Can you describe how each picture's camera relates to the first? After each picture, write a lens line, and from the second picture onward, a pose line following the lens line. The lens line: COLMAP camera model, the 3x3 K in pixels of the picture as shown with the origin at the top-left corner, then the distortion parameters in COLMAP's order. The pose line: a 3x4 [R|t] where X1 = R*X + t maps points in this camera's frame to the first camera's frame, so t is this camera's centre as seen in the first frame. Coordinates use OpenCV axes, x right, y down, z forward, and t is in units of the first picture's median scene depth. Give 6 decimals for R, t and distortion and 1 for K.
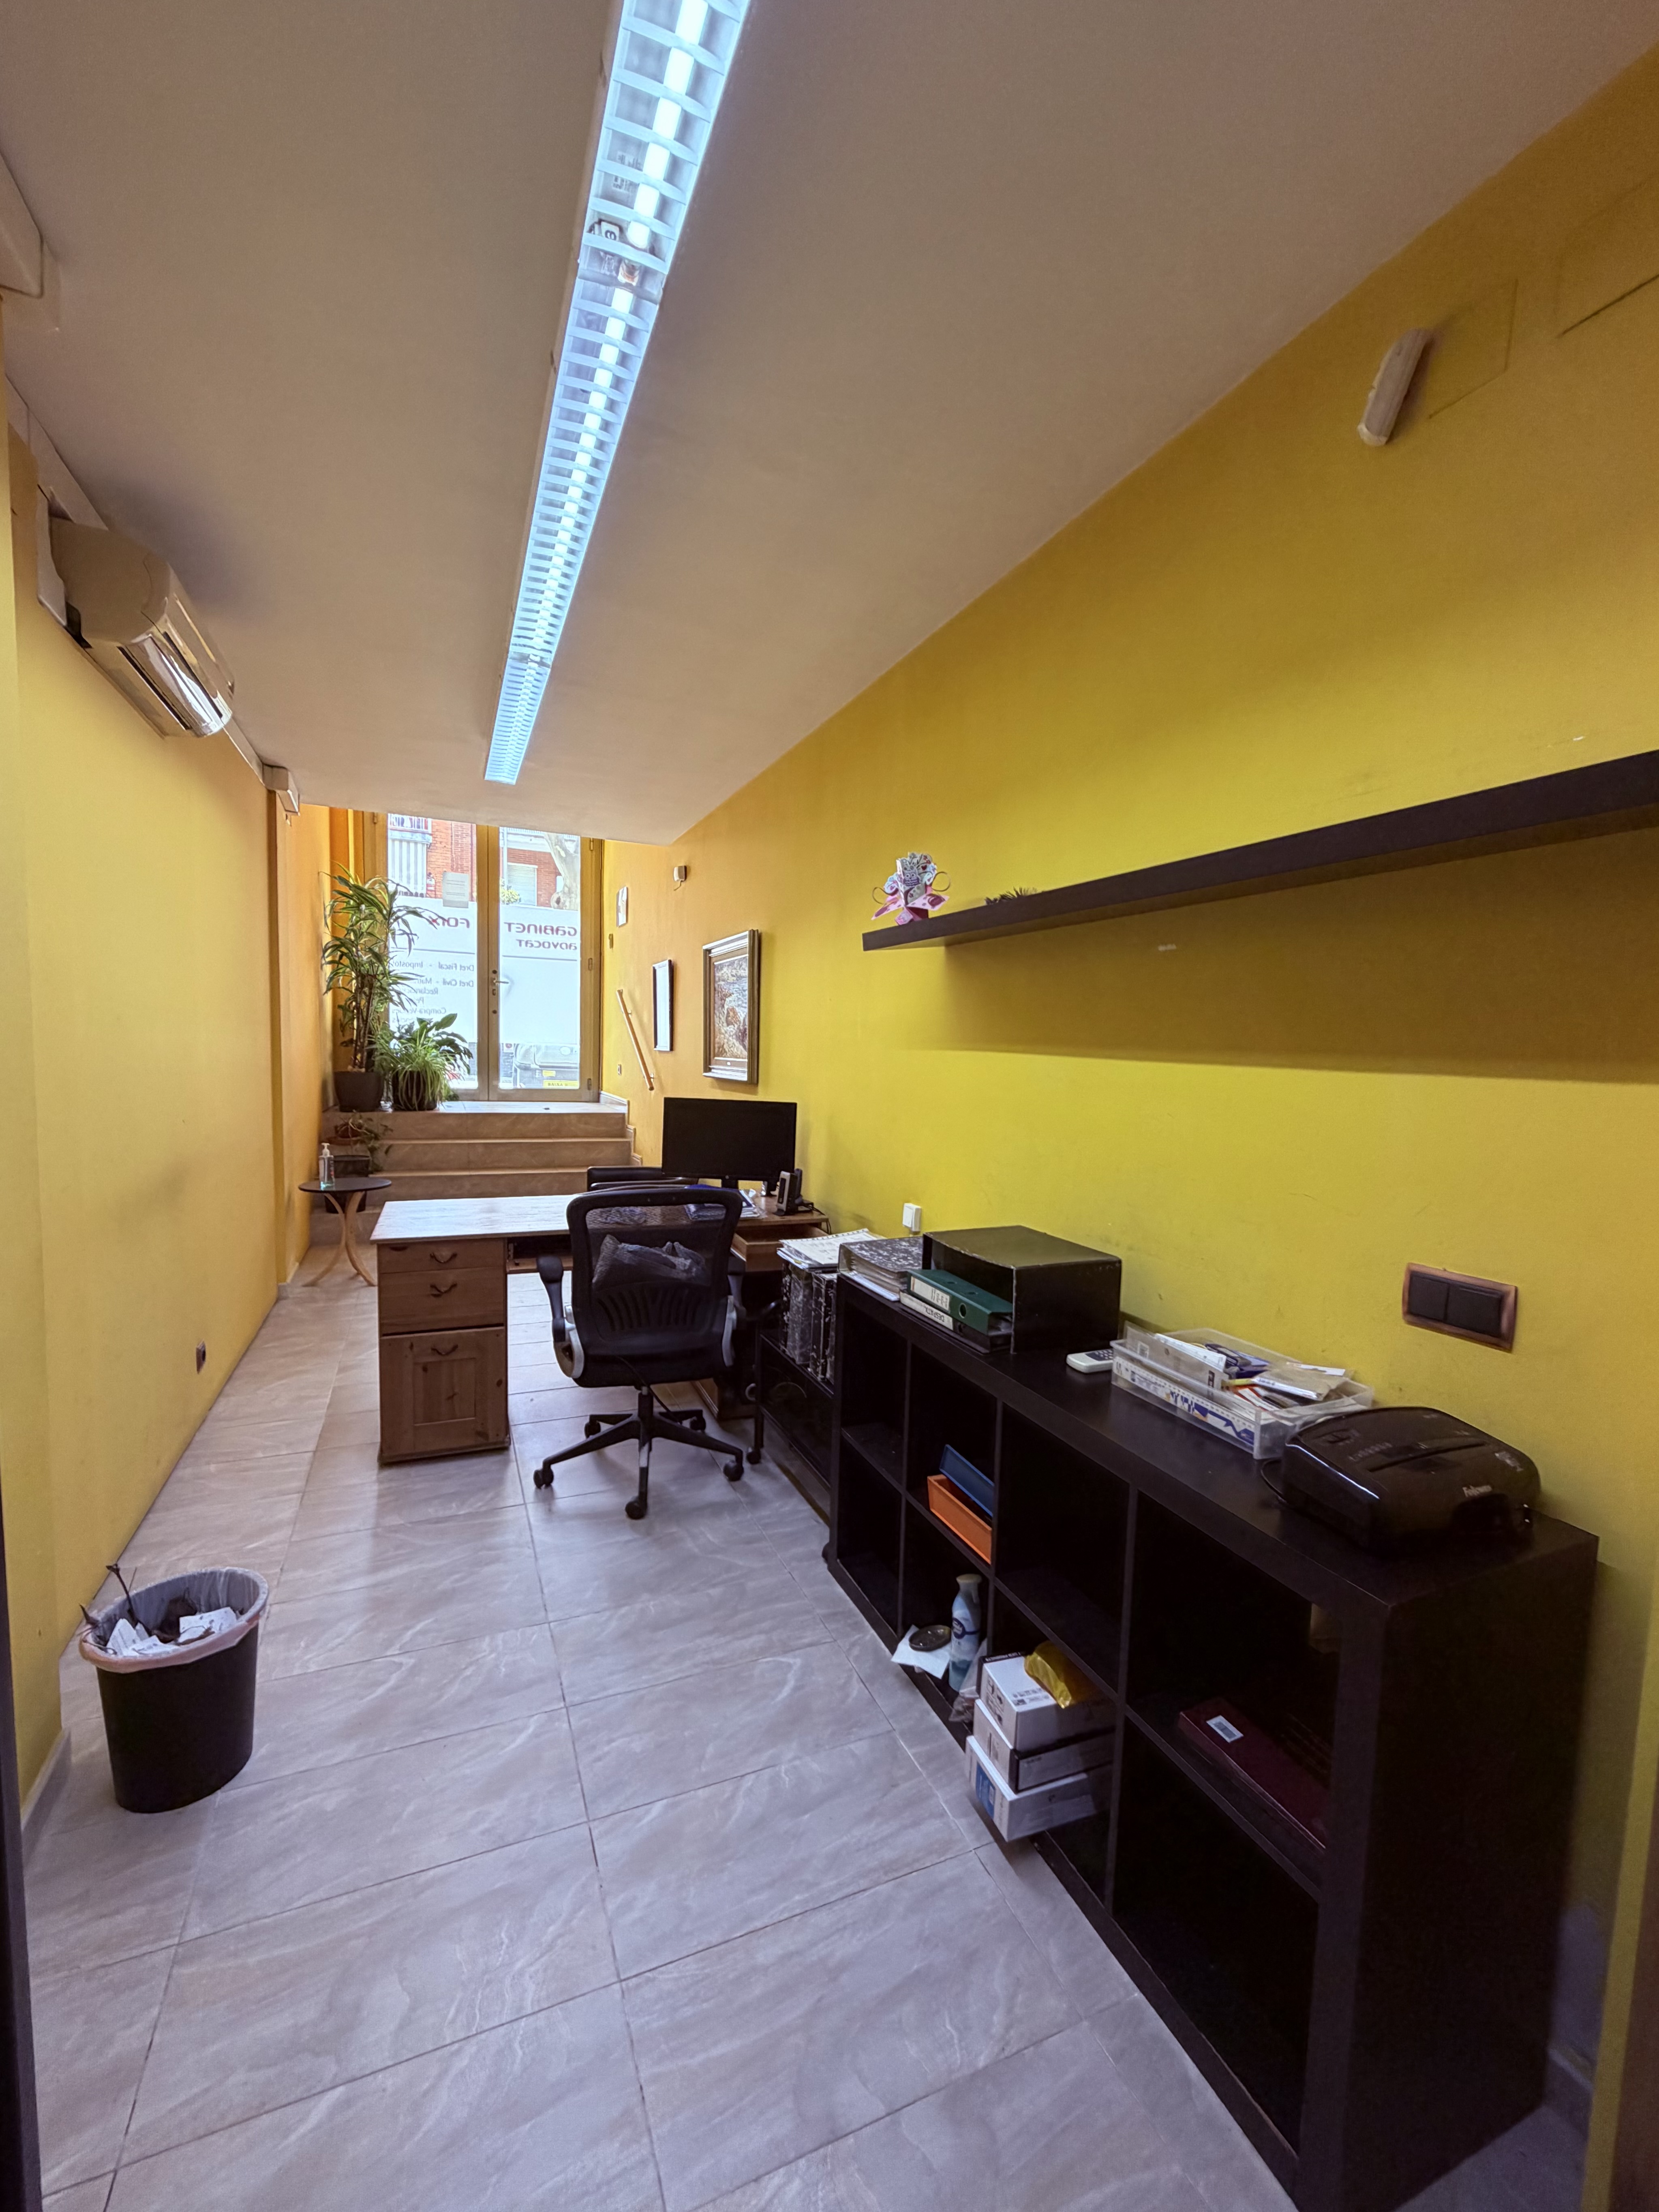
lens RADIAL K [[907.6, 0, 831.5], [0, 907.6, 1129.4], [0, 0, 1]] dist [0.001124, -0.000393]
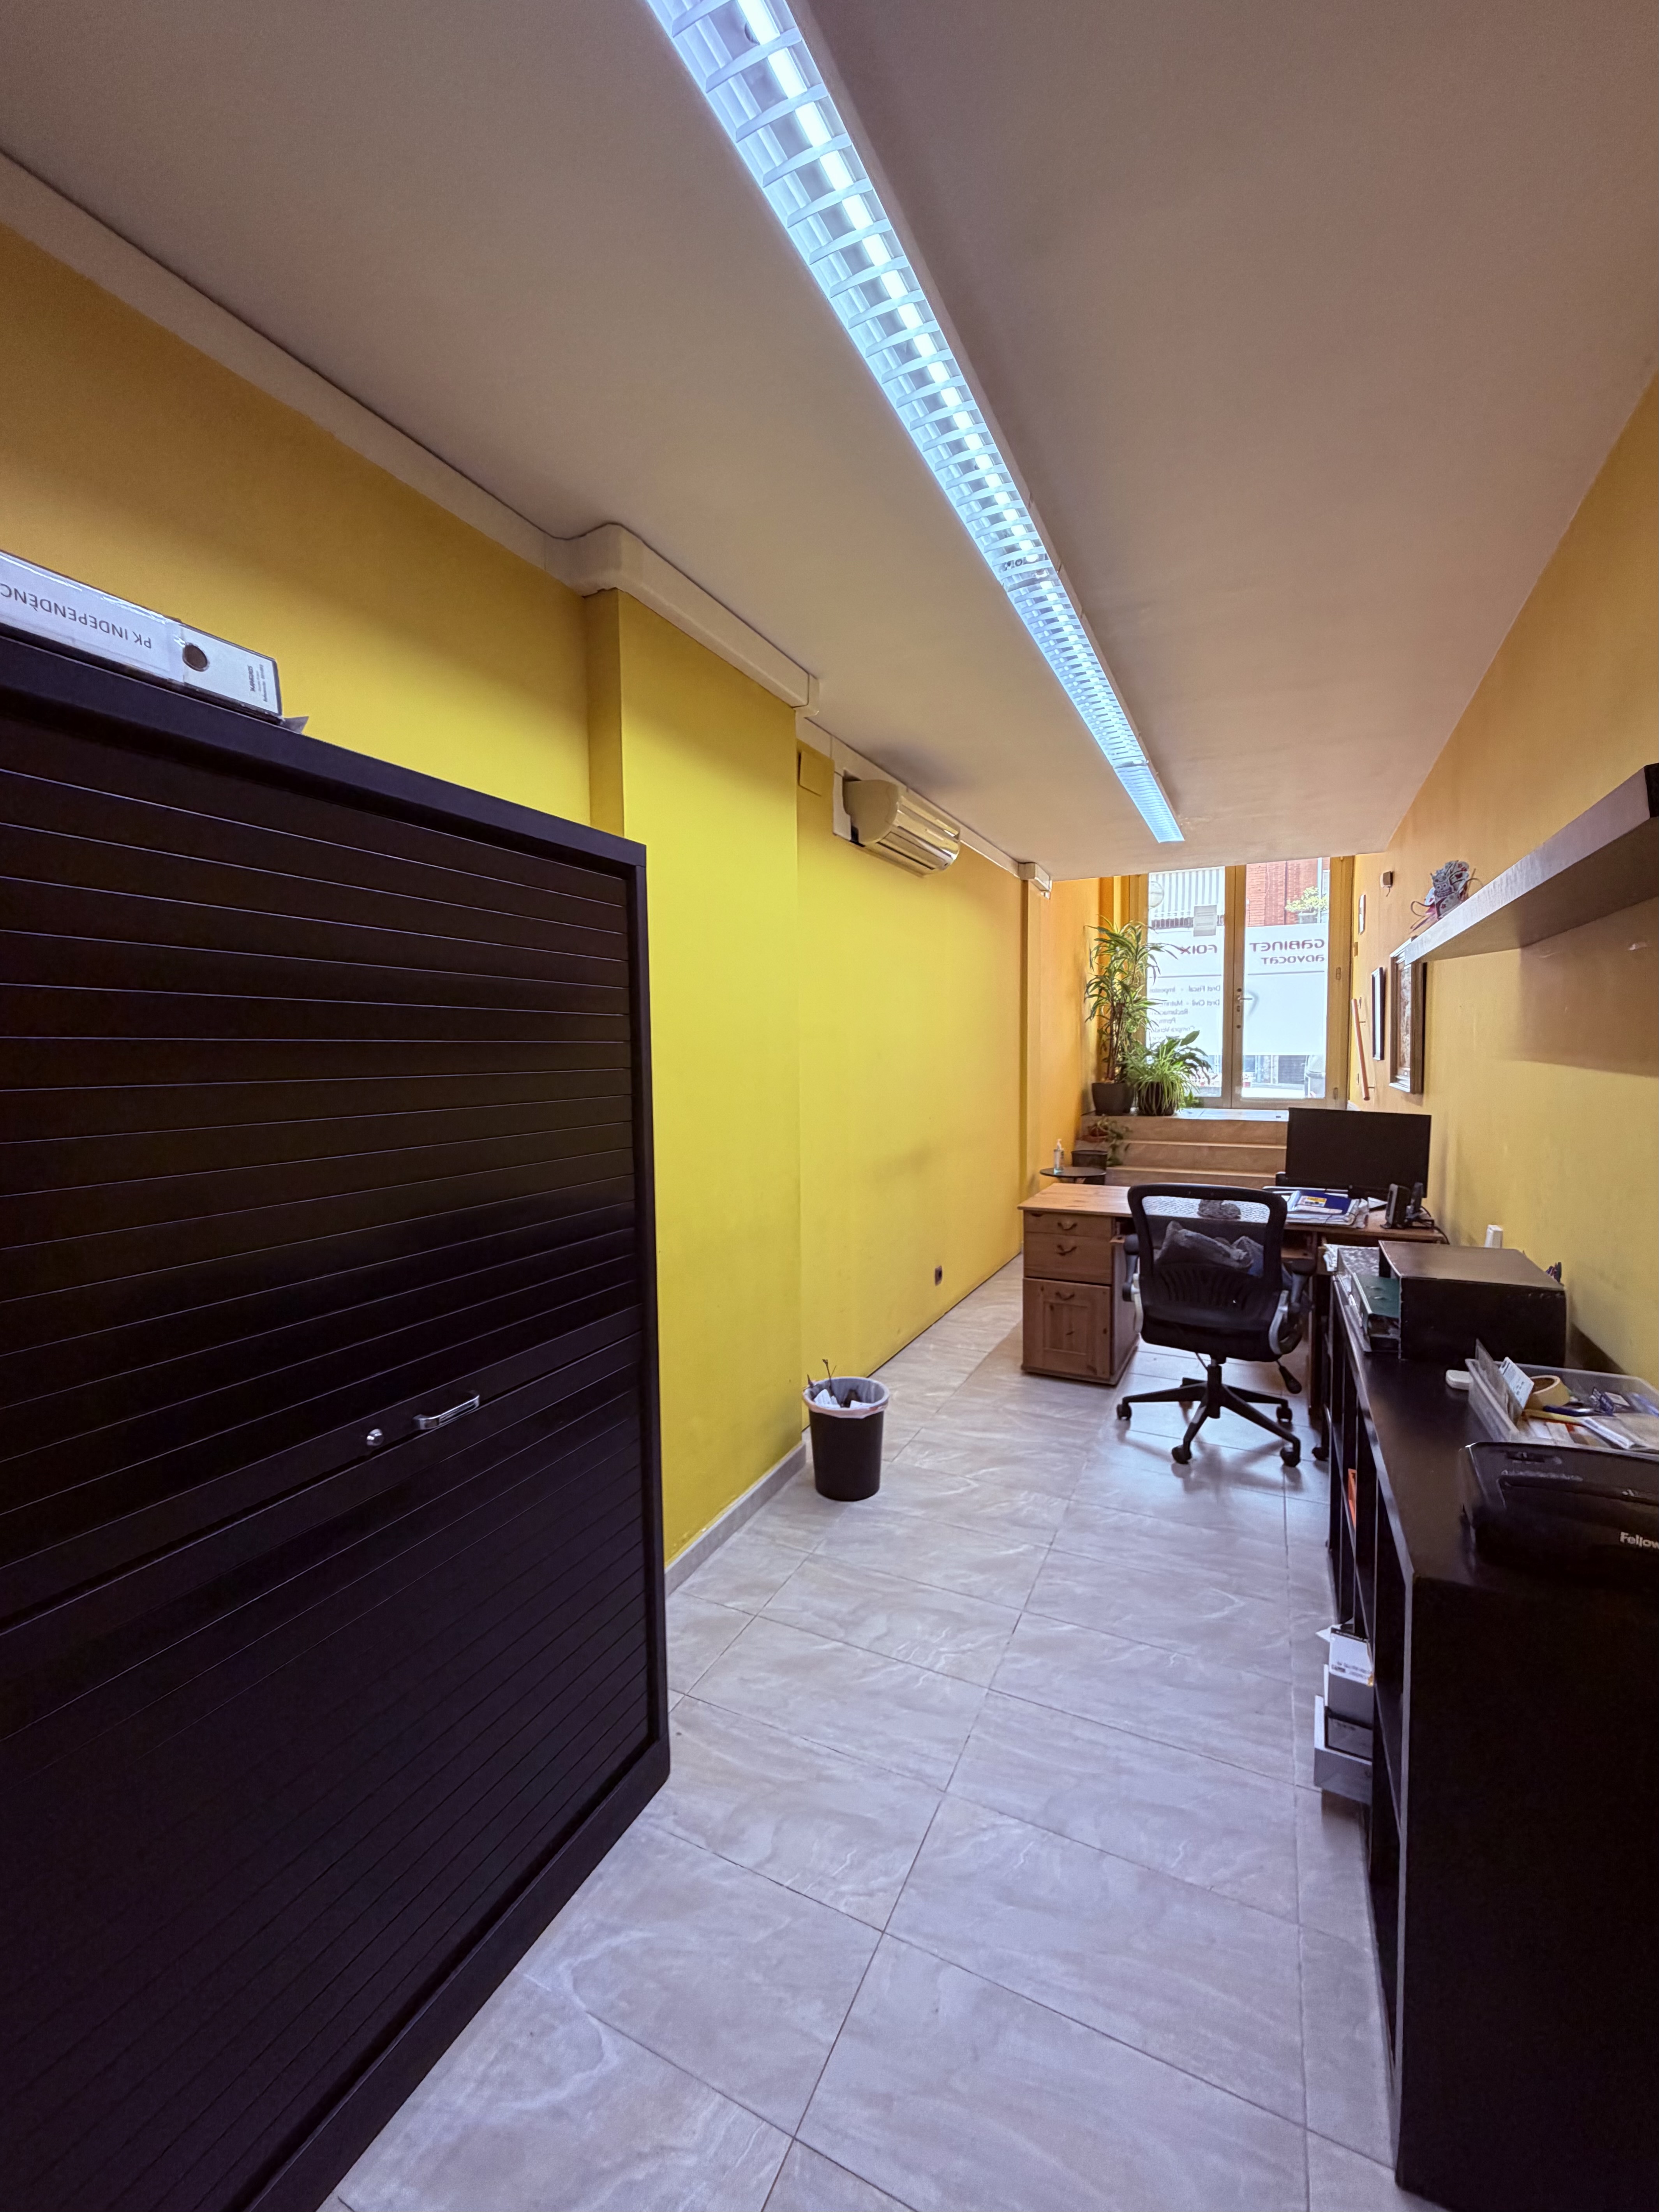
lens RADIAL K [[883.8, 0, 875.2], [0, 883.8, 1103.0], [0, 0, 1]] dist [-0.000703, 0.000011]
pose [[0.674807, 0.011326, -0.737907, 0.340585], [-0.038752, 0.999047, -0.020104, -0.000739], [0.736976, 0.042161, 0.674603, -0.083207]]
